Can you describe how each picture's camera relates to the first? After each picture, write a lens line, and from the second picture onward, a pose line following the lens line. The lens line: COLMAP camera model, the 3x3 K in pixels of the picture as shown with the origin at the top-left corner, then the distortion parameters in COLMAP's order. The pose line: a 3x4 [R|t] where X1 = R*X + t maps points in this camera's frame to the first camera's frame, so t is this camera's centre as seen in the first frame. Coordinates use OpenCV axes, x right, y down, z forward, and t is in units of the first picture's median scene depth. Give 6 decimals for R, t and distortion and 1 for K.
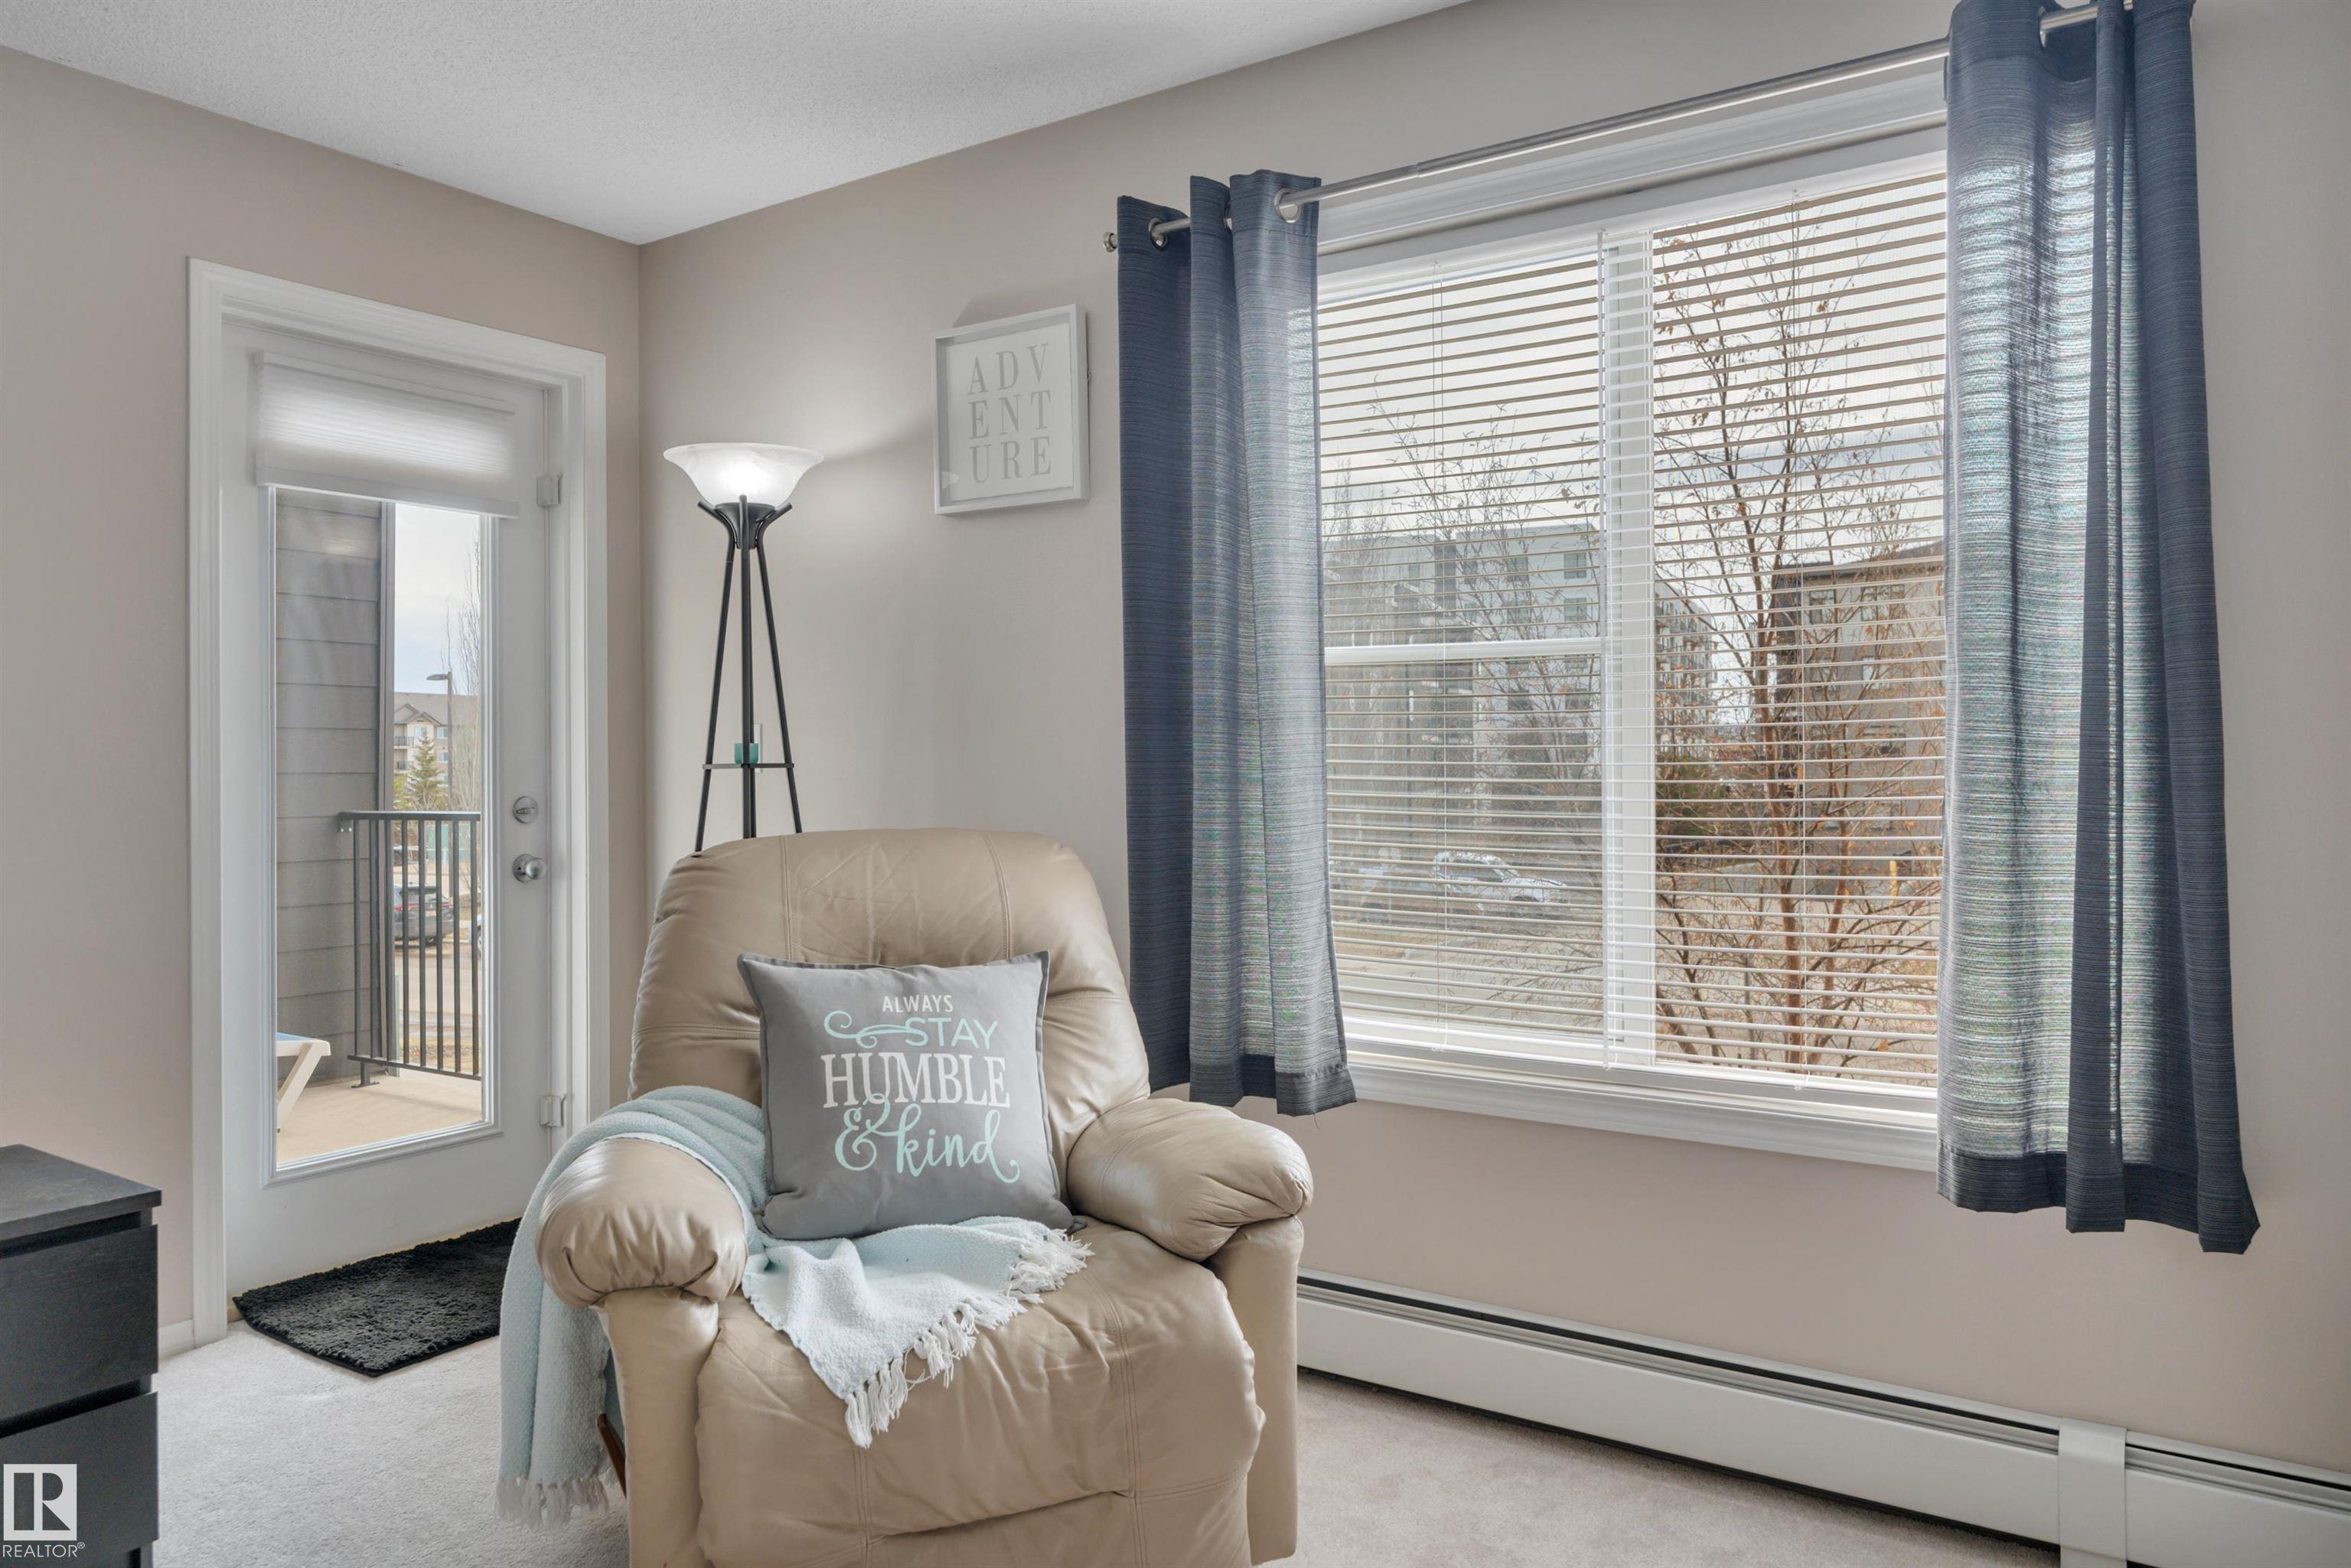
lens RADIAL K [[1578.8, 0, 1162.7], [0, 1578.8, 734.6], [0, 0, 1]] dist [0.005317, -0.002765]
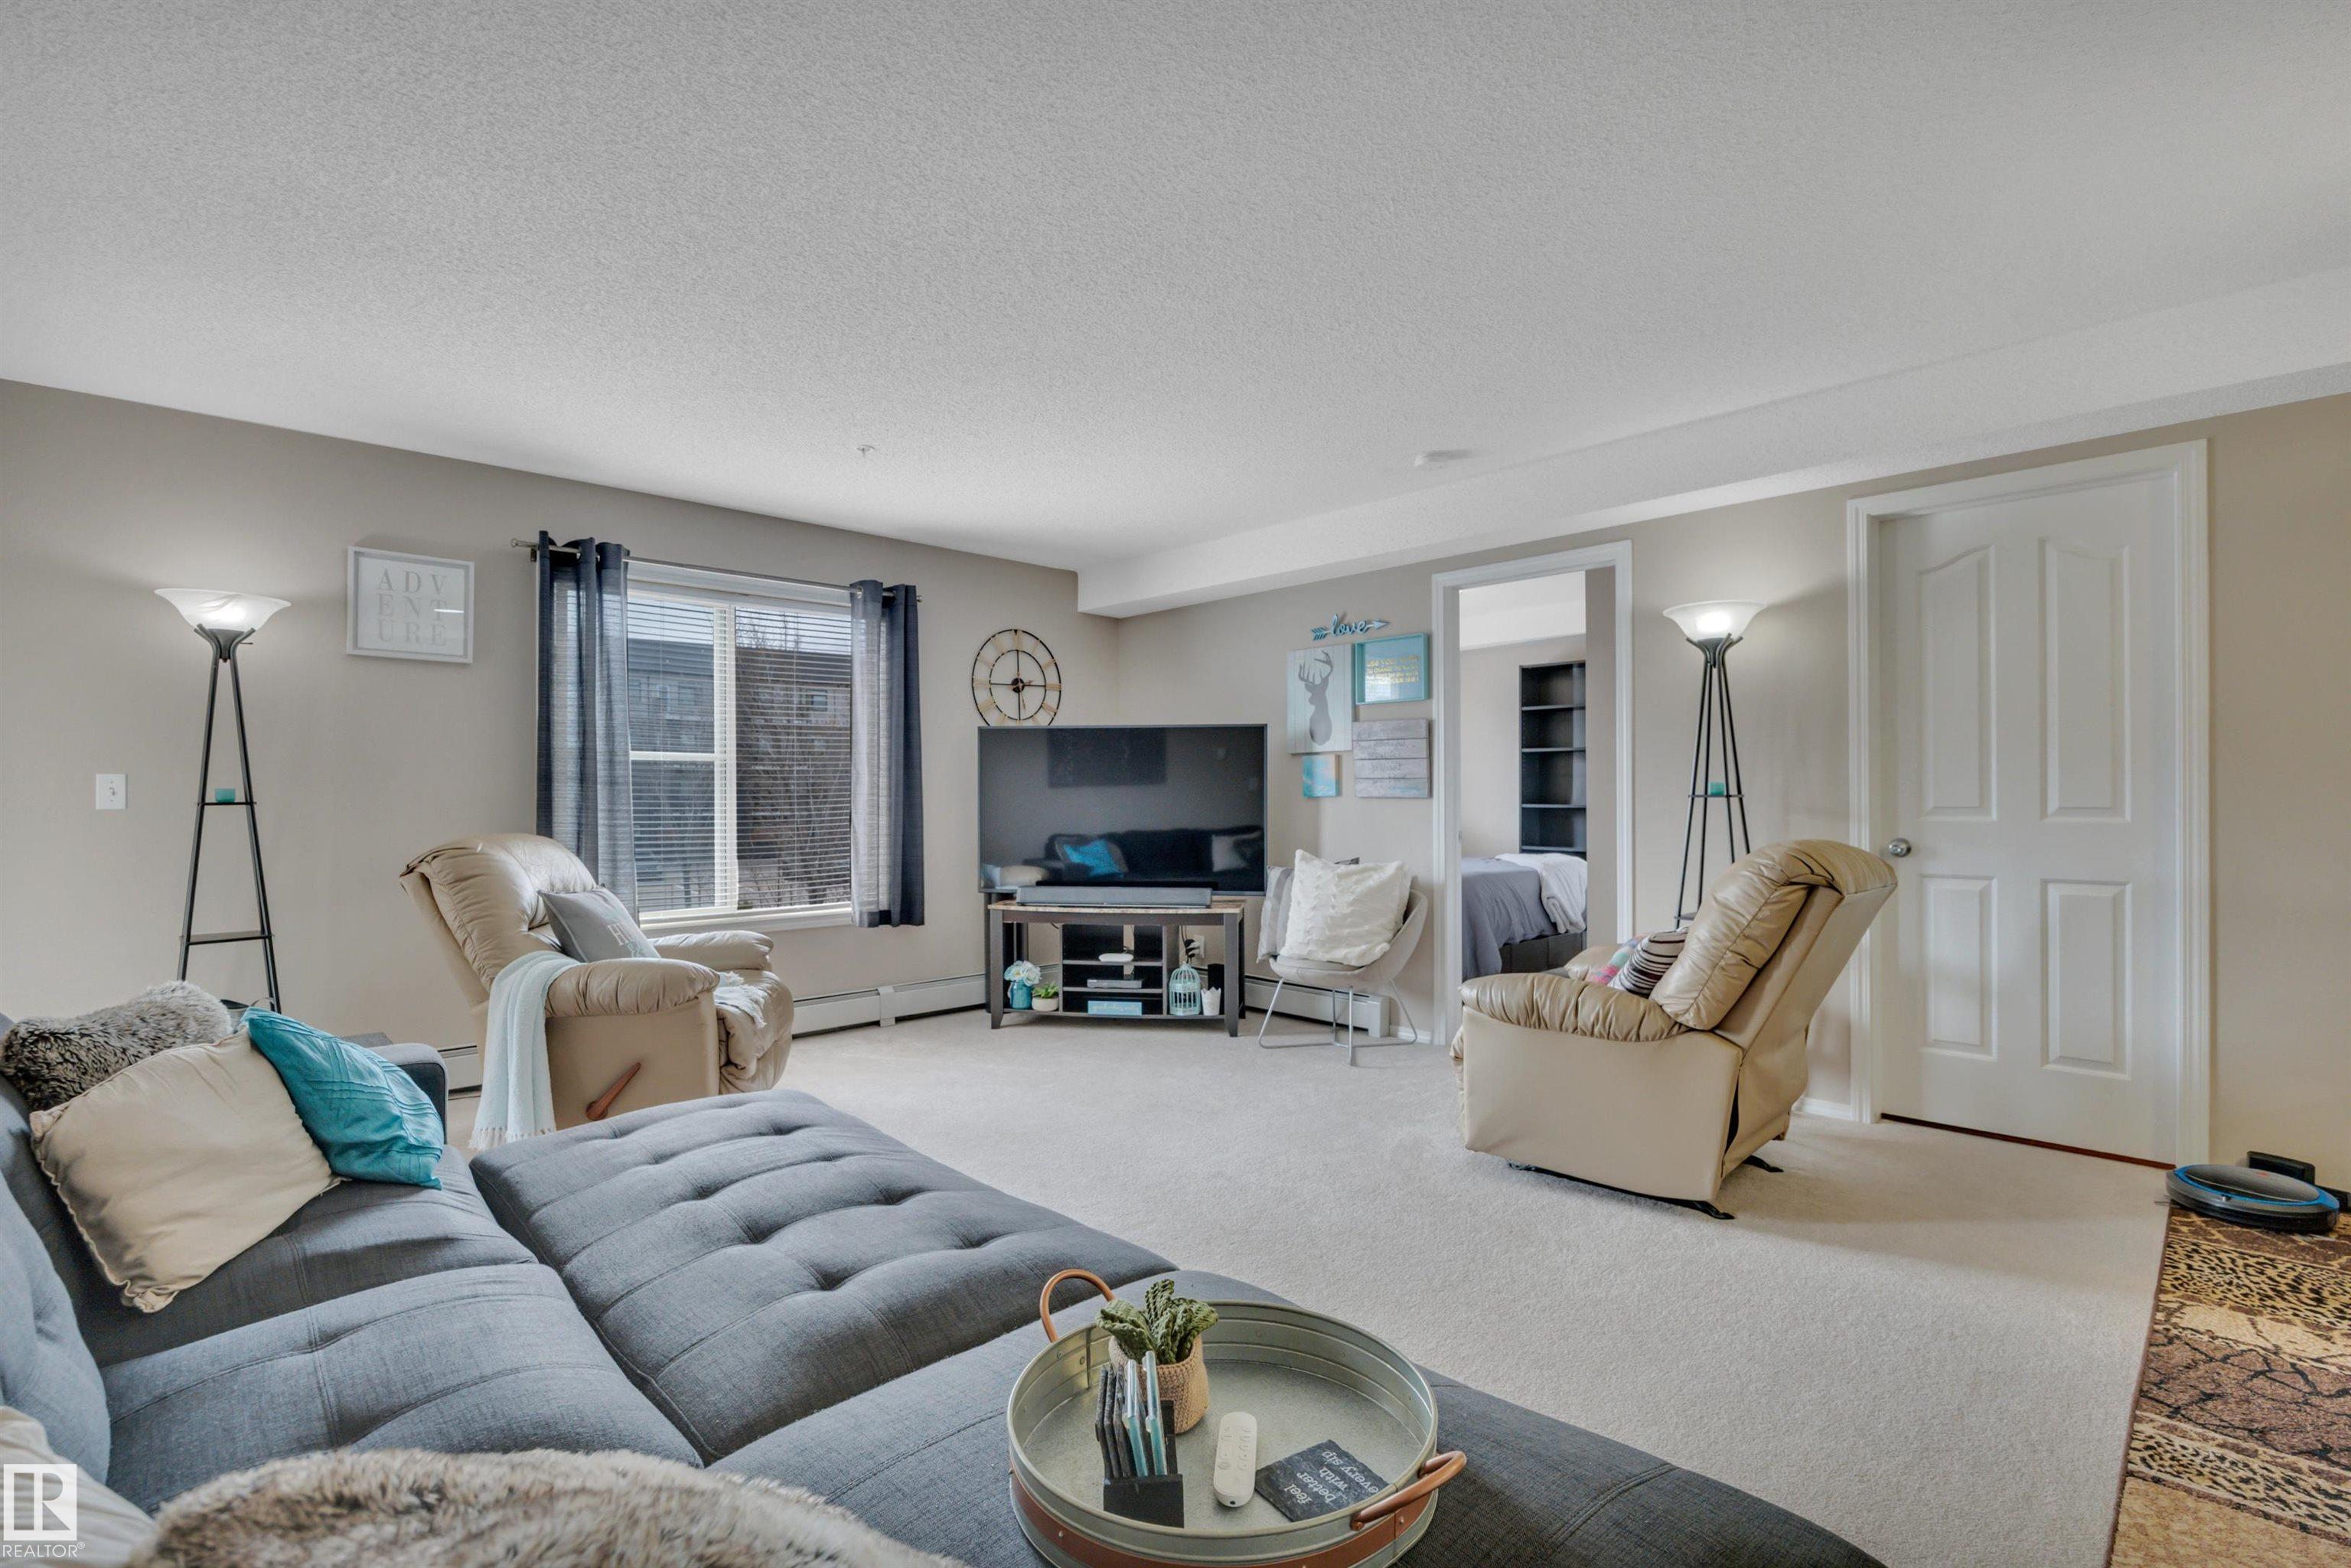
lens RADIAL K [[1073.6, 0, 1176.0], [0, 1073.6, 794.0], [0, 0, 1]] dist [-0.011469, 0.002369]
pose [[0.204671, 0.010488, 0.978775, -1.434597], [-0.011785, 0.999897, -0.008250, 0.010898], [-0.978760, -0.009846, 0.204774, -0.127552]]
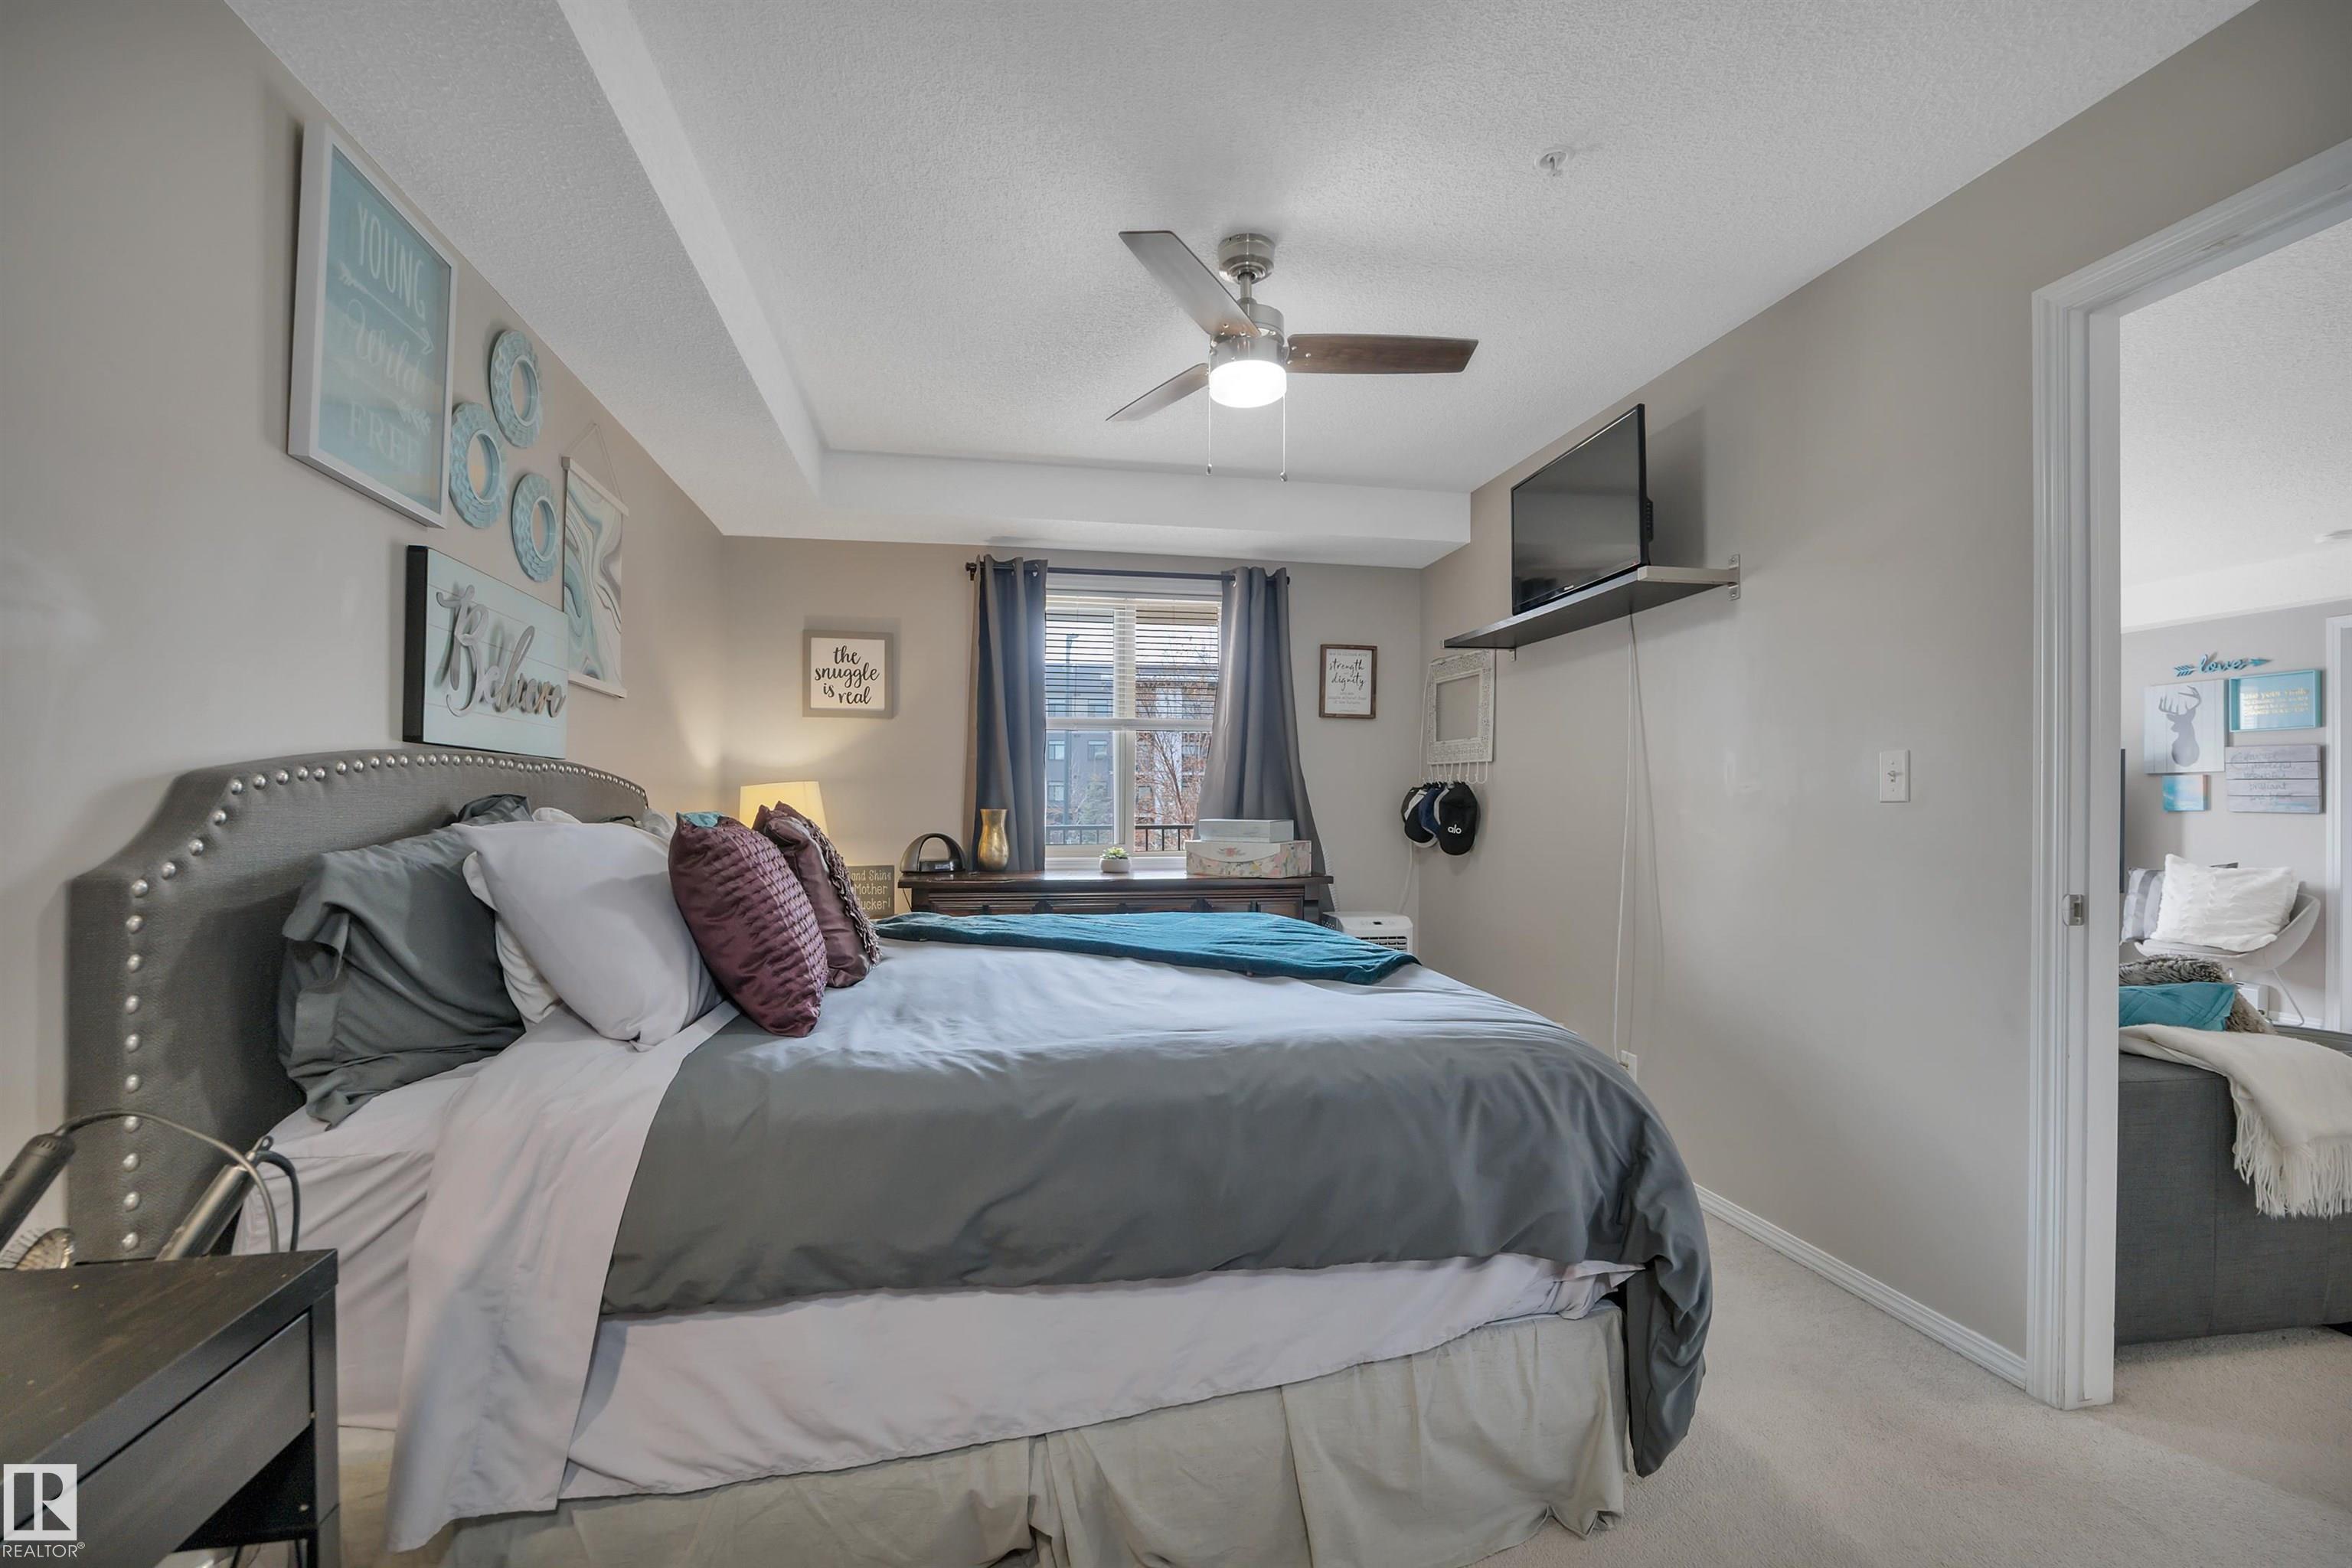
lens RADIAL K [[1017.9, 0, 1173.4], [0, 1017.9, 795.4], [0, 0, 1]] dist [-0.007952, -0.000838]
pose [[0.712064, 0.016332, 0.701924, -2.603165], [-0.022451, 0.999748, -0.000486, 0.013421], [-0.701755, -0.015413, 0.712251, 0.007867]]
